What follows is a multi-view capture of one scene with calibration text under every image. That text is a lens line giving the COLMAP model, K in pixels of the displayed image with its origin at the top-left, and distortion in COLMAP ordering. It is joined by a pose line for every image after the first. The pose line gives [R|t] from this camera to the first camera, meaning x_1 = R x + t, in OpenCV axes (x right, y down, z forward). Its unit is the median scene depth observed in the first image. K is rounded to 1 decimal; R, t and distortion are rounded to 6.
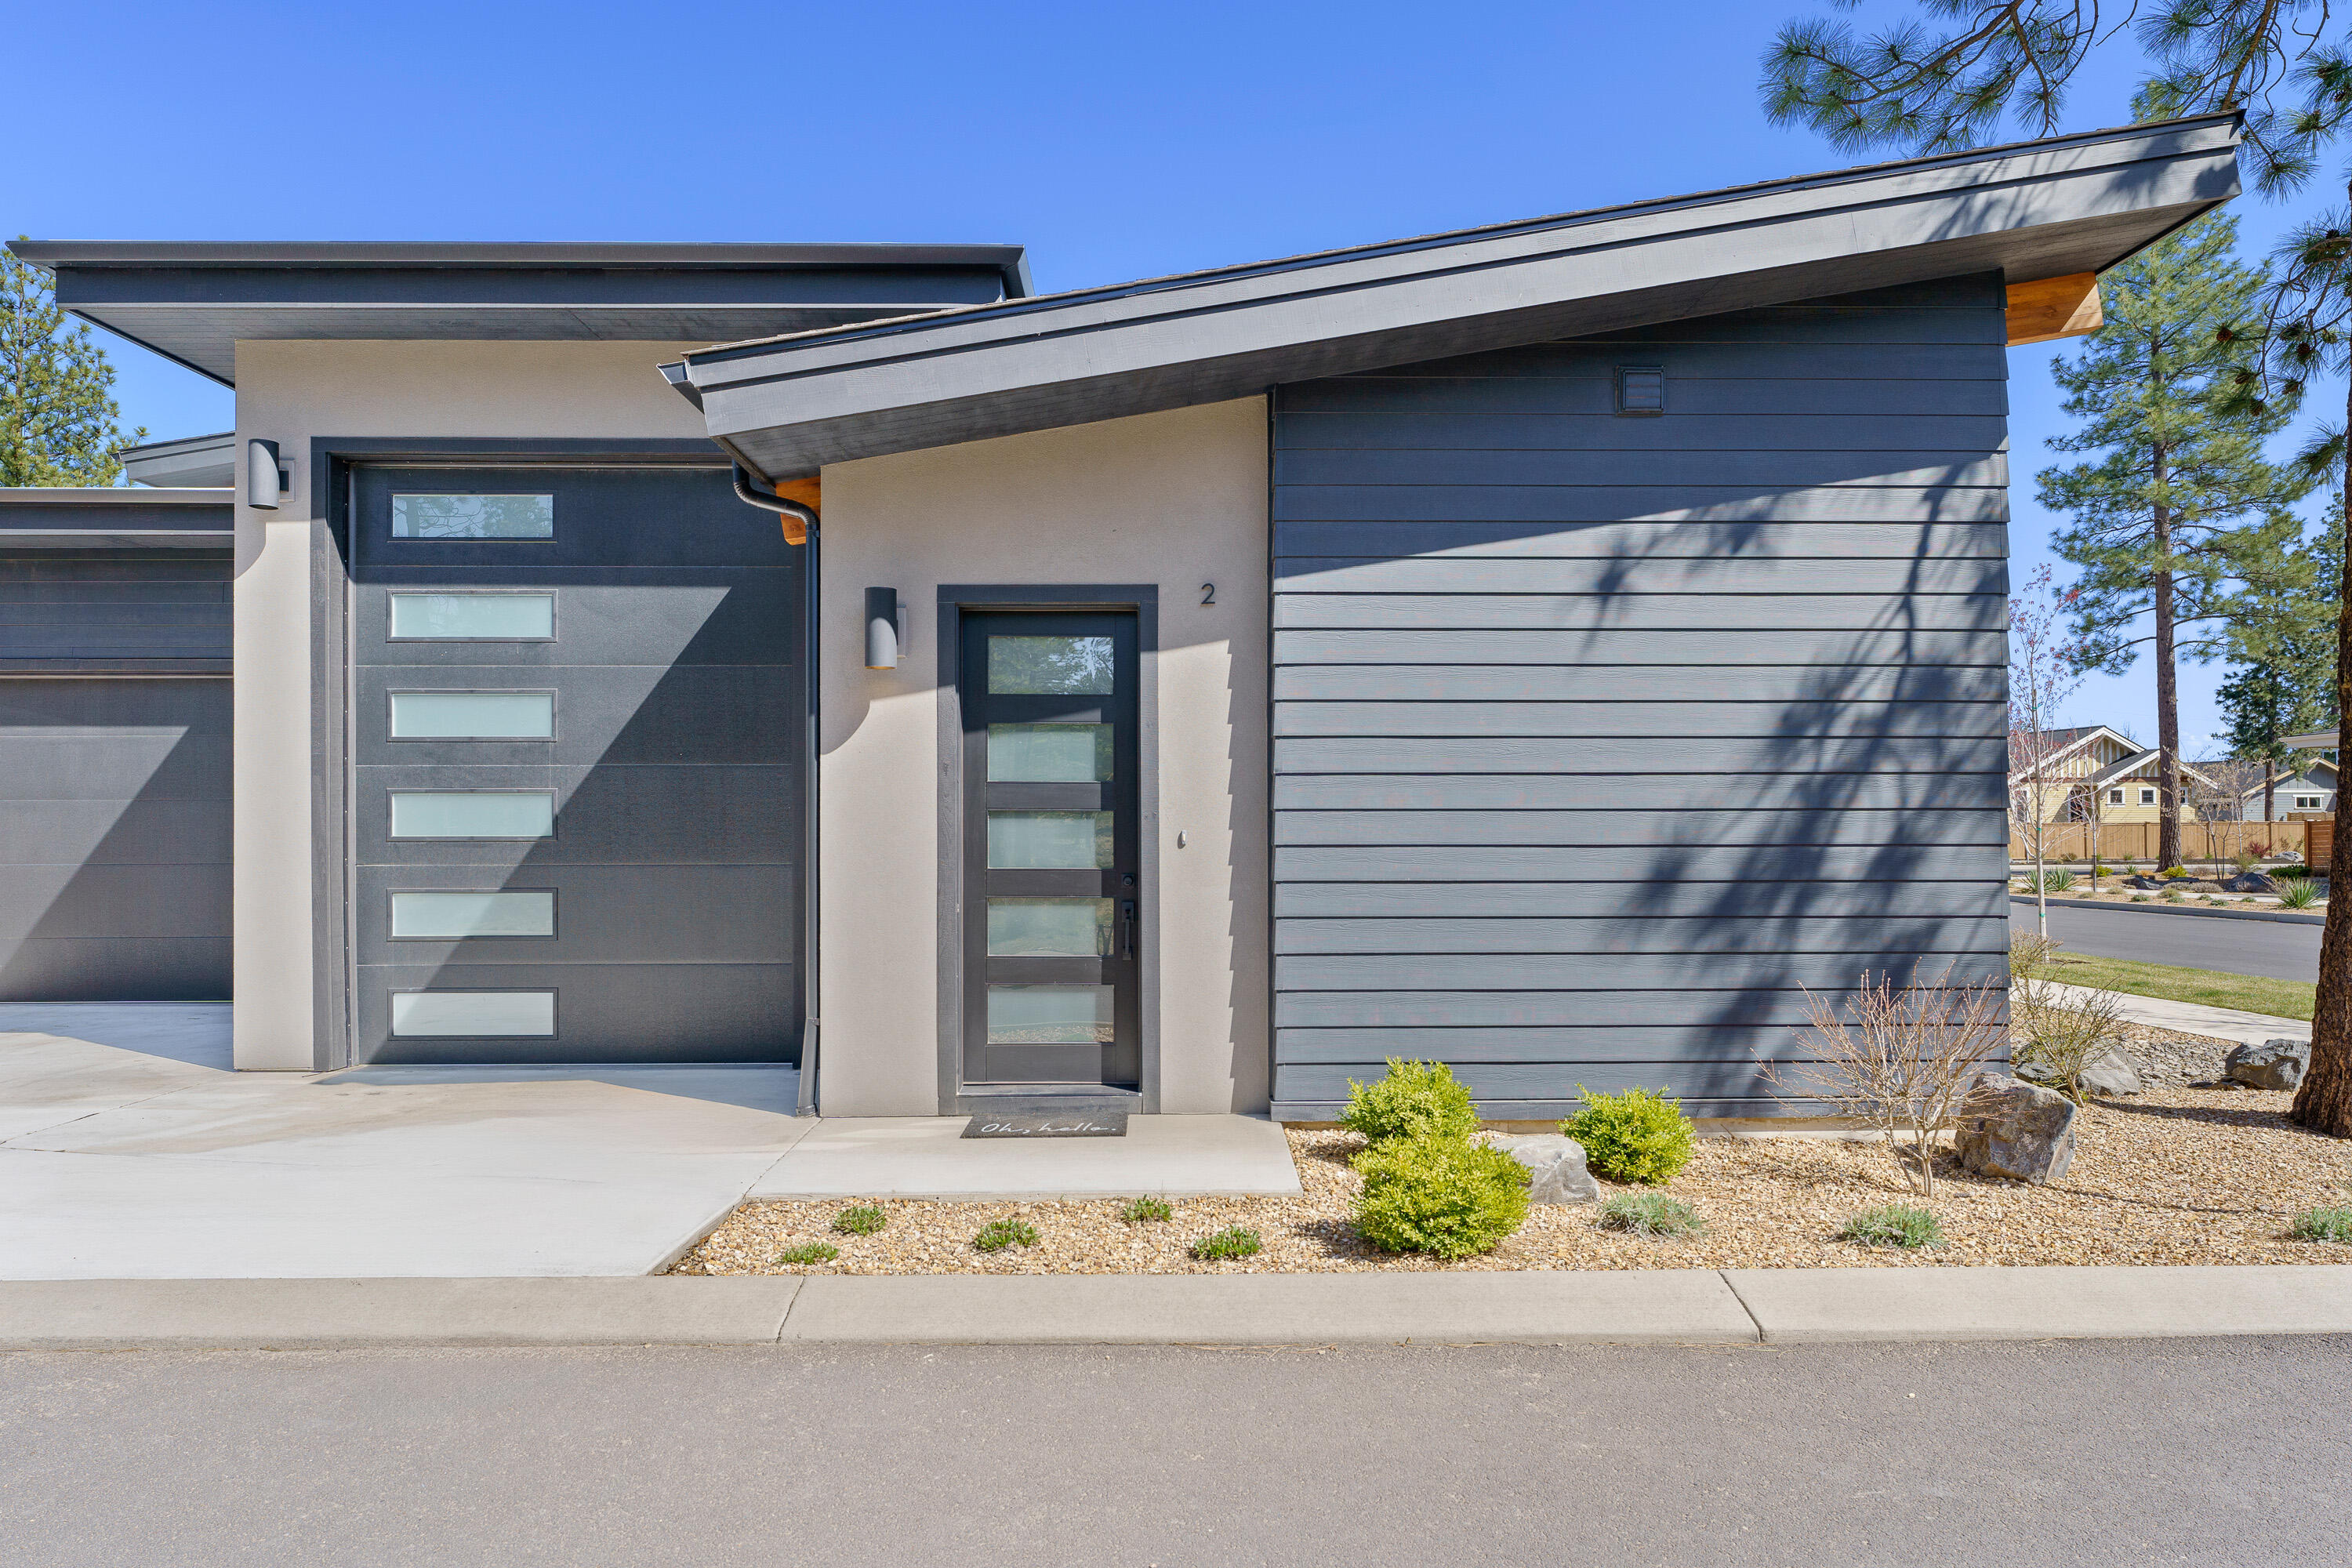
lens RADIAL K [[1284.1, 0, 1166.4], [0, 1284.1, 821.4], [0, 0, 1]] dist [0.004826, -0.002261]
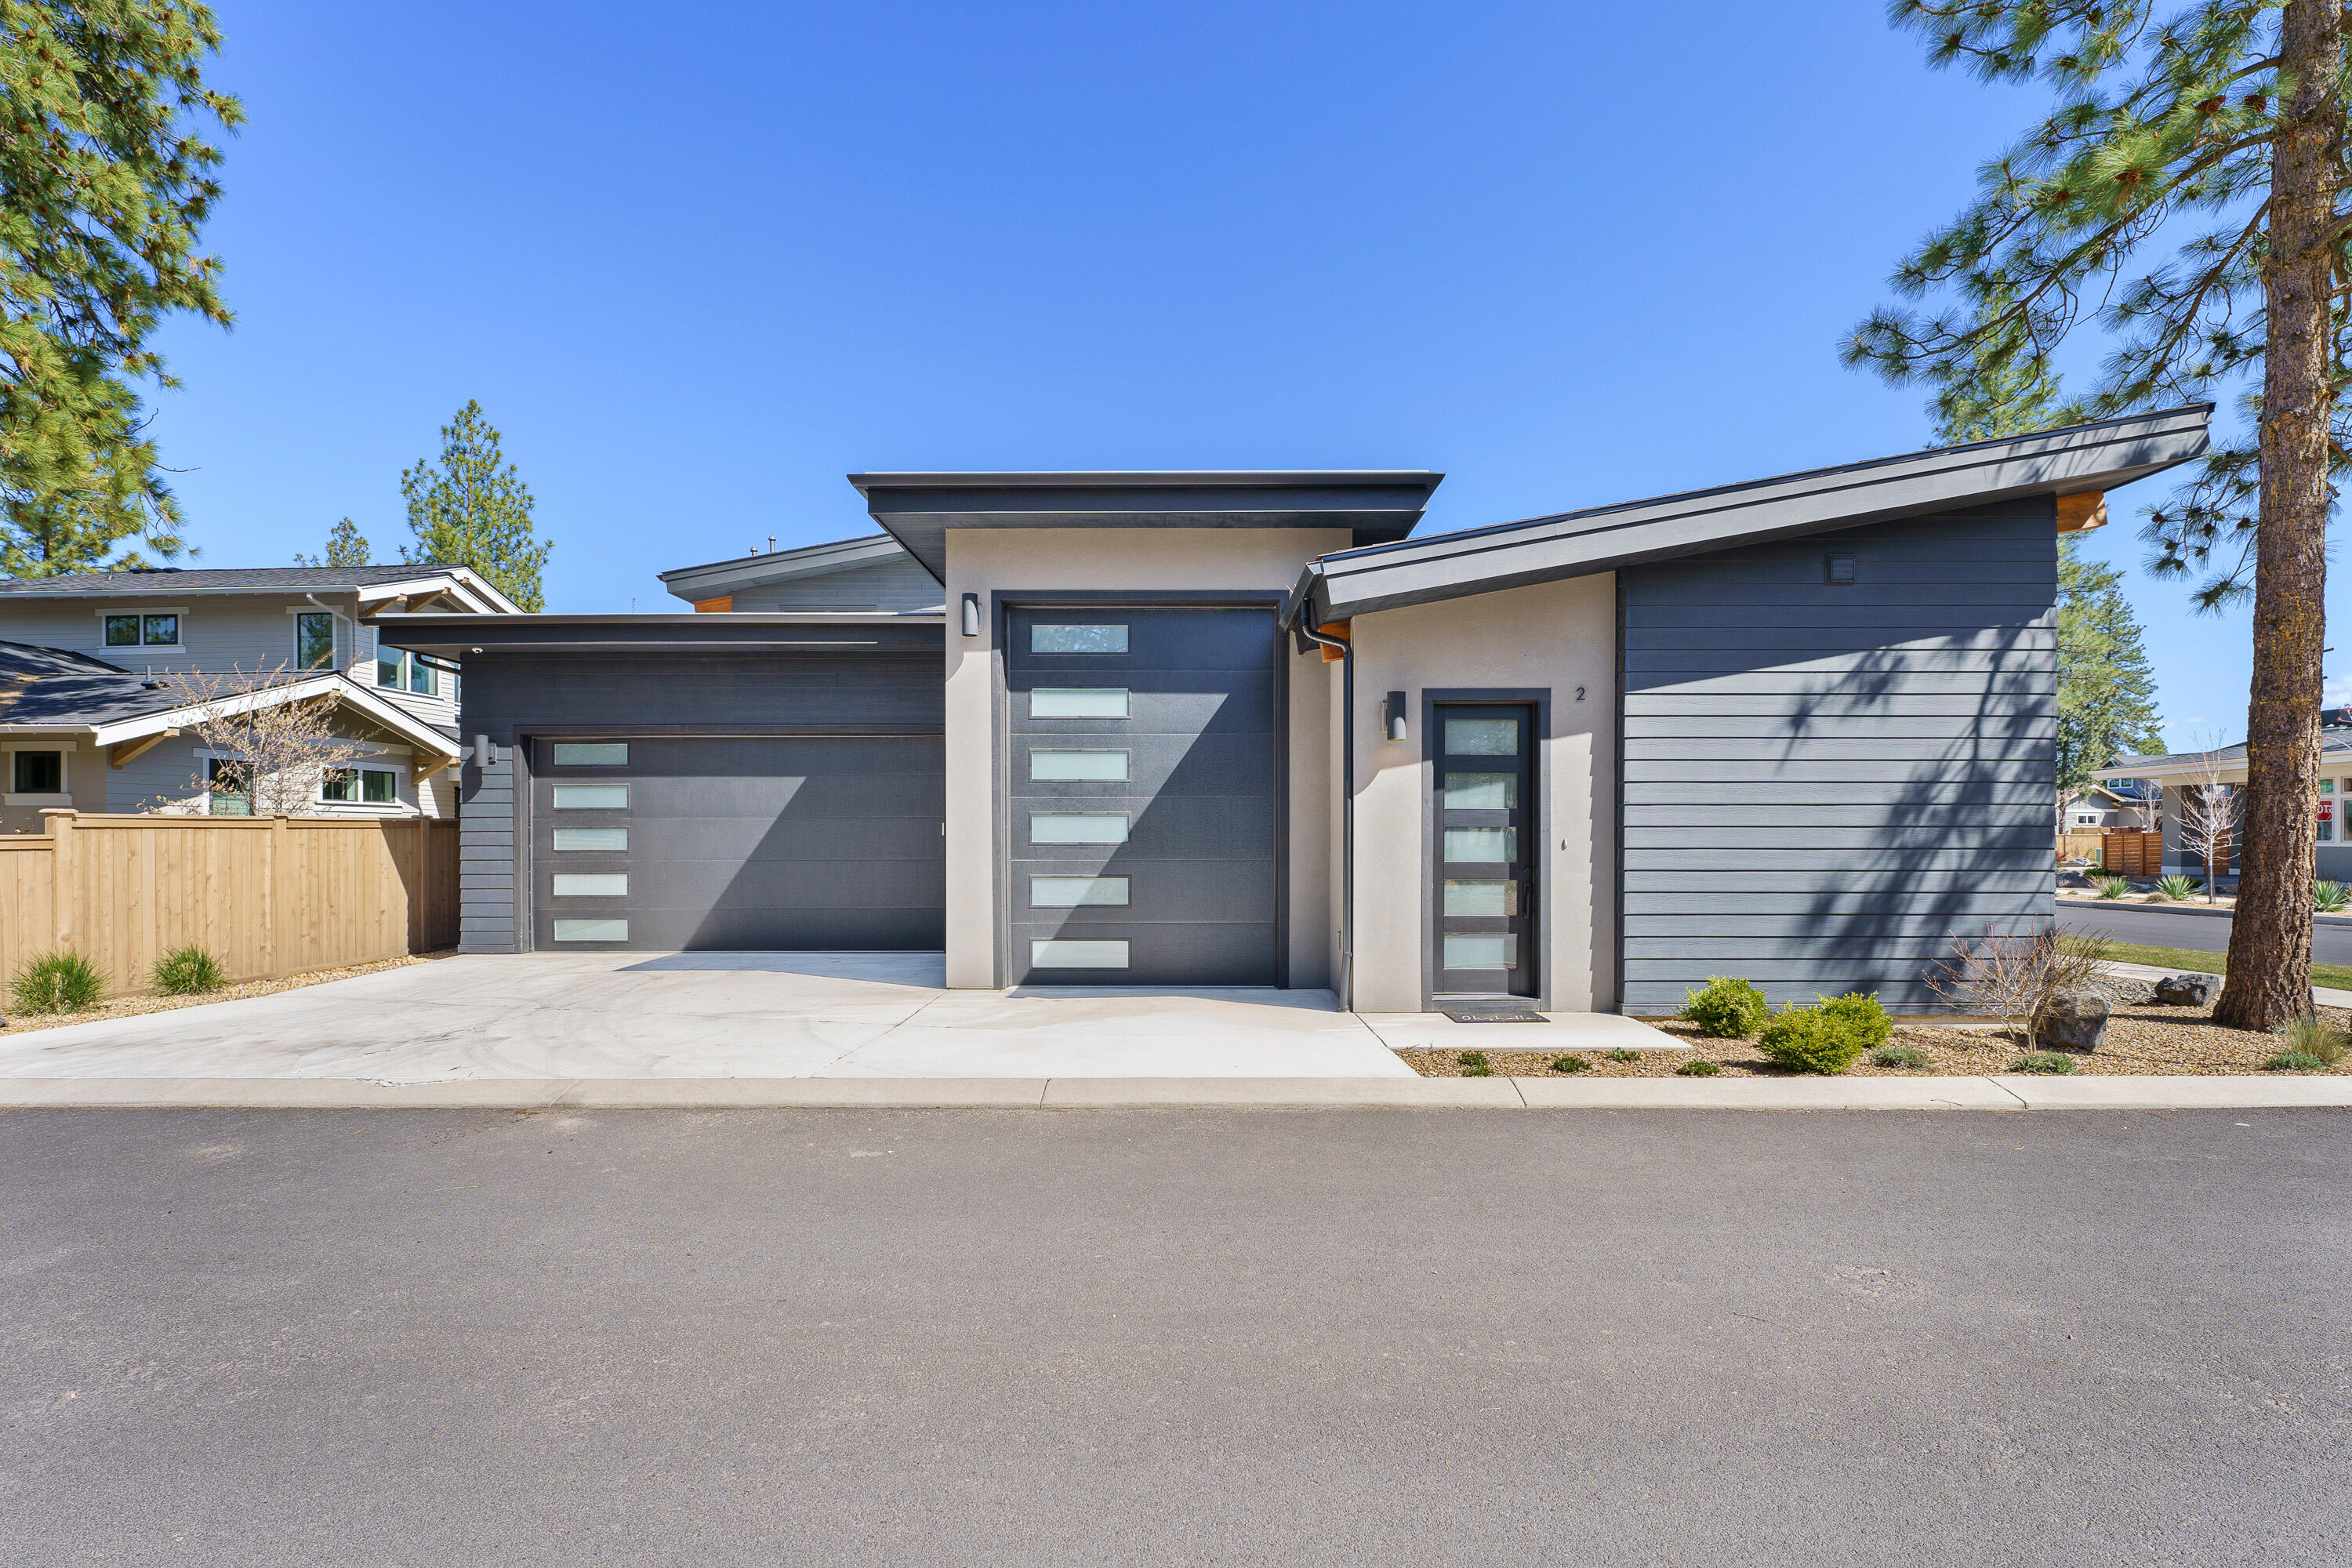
lens RADIAL K [[1029.0, 0, 1179.4], [0, 1029.0, 845.9], [0, 0, 1]] dist [0.000143, -0.000027]
pose [[0.999952, 0.001395, 0.009673, -0.440754], [-0.001515, 0.999922, 0.012392, 0.000522], [-0.009655, -0.012406, 0.999876, -0.274125]]
